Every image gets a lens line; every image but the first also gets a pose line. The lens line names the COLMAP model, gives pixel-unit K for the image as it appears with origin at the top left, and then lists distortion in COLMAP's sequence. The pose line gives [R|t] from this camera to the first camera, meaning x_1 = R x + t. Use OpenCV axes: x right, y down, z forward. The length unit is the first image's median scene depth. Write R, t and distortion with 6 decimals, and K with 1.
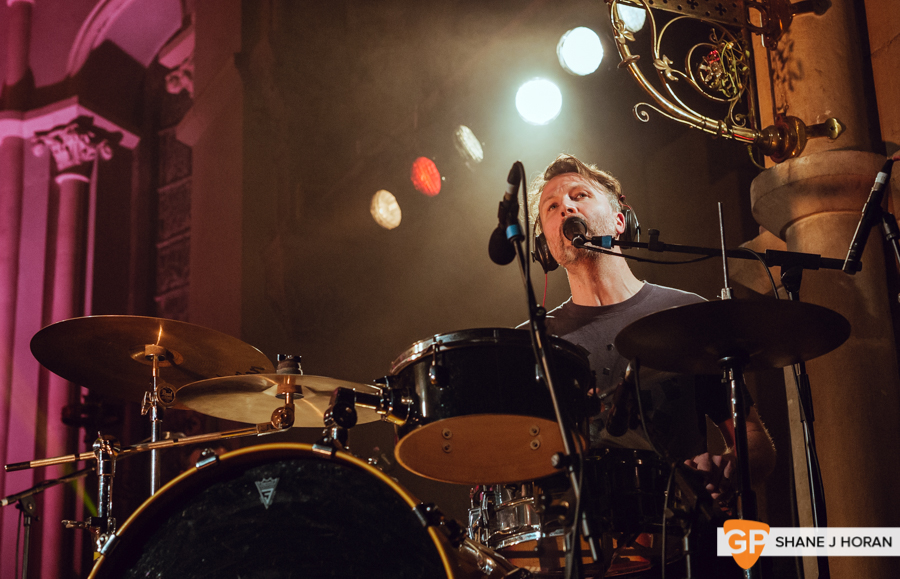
lens RADIAL K [[1787.1, 0, 535.6], [0, 1787.1, 291.5], [0, 0, 1]] dist [-0.006613, 0.031736]
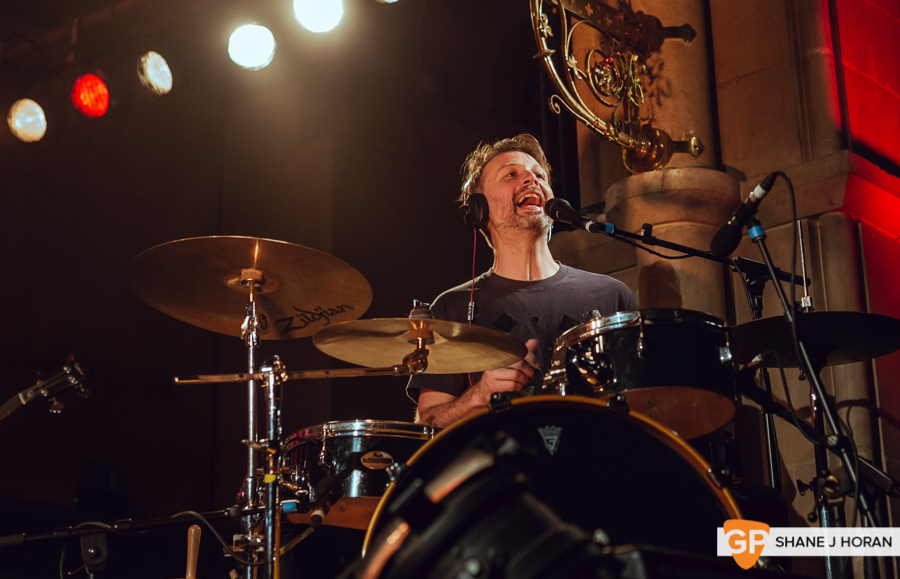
lens RADIAL K [[1823.1, 0, 581.4], [0, 1823.1, 201.4], [0, 0, 1]] dist [0.003943, 0.010954]
pose [[0.904599, 0.156606, 0.396453, -0.342600], [-0.145129, 0.987652, -0.058994, 0.019025], [-0.400797, -0.004171, 0.916157, -0.007006]]
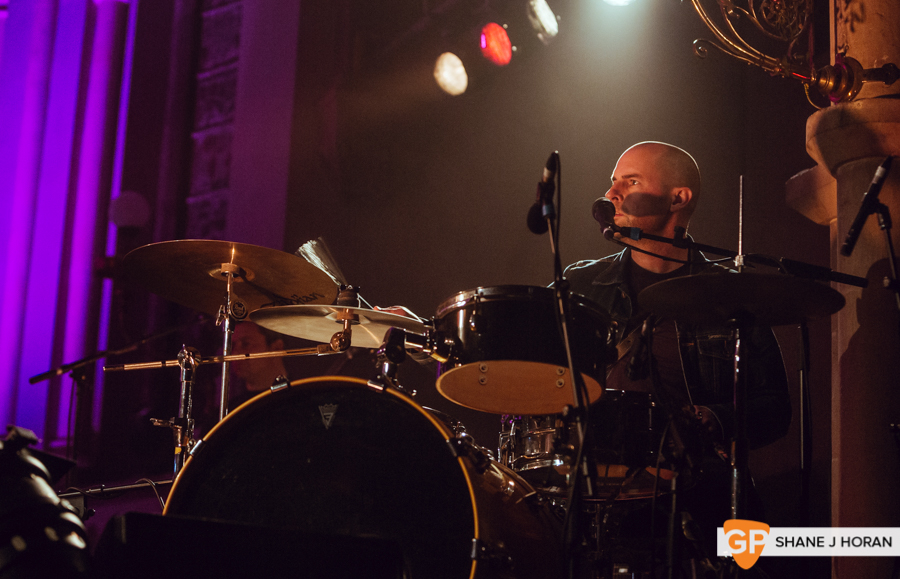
lens RADIAL K [[2232.0, 0, 450.0], [0, 2232.0, 289.5], [0, 0, 1]] dist [-0.300518, -0.144464]
pose [[0.994343, 0.072070, -0.078025, 0.024685], [-0.065154, 0.994003, 0.087821, -0.063369], [0.083887, -0.082240, 0.993076, -0.276490]]
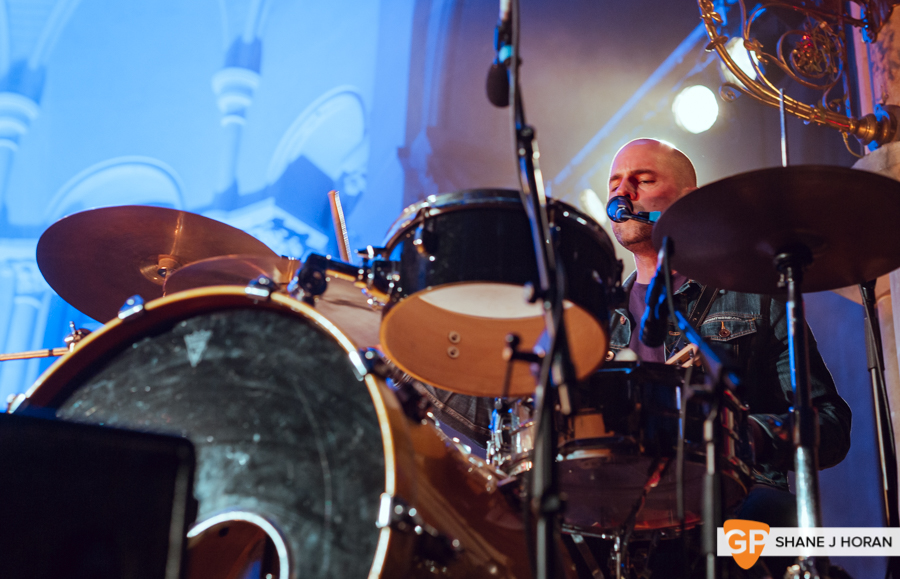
lens RADIAL K [[1496.1, 0, 449.5], [0, 1496.1, 248.3], [0, 0, 1]] dist [0.010783, -0.051930]
pose [[0.985502, 0.016110, -0.168895, 0.047919], [-0.036897, 0.992007, -0.120670, 0.084659], [0.165601, 0.125153, 0.978219, 0.192304]]
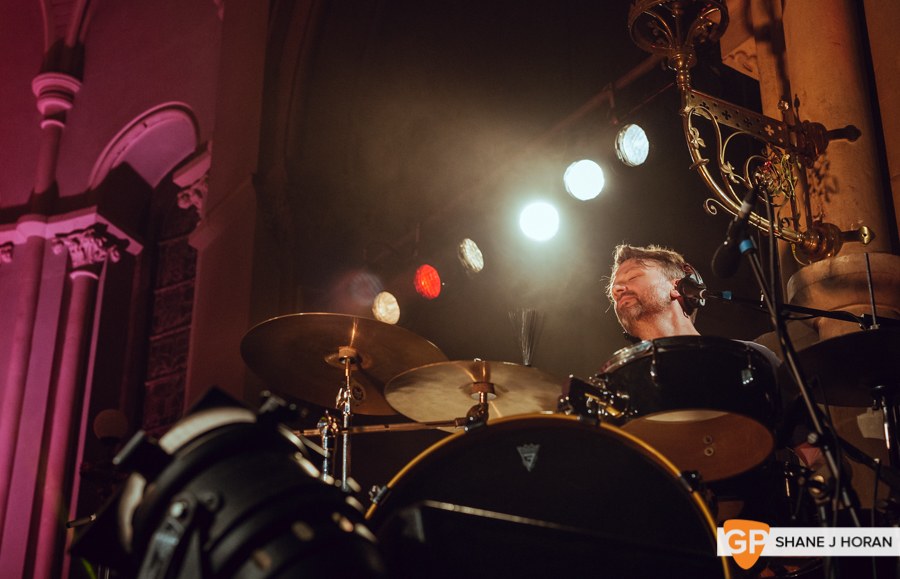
lens RADIAL K [[1496.1, 0, 449.5], [0, 1496.1, 248.3], [0, 0, 1]] dist [0.010783, -0.051930]
pose [[0.996424, 0.077039, 0.034692, -0.139969], [-0.072167, 0.989566, -0.124703, 0.060046], [-0.043937, 0.121754, 0.991587, 0.038331]]
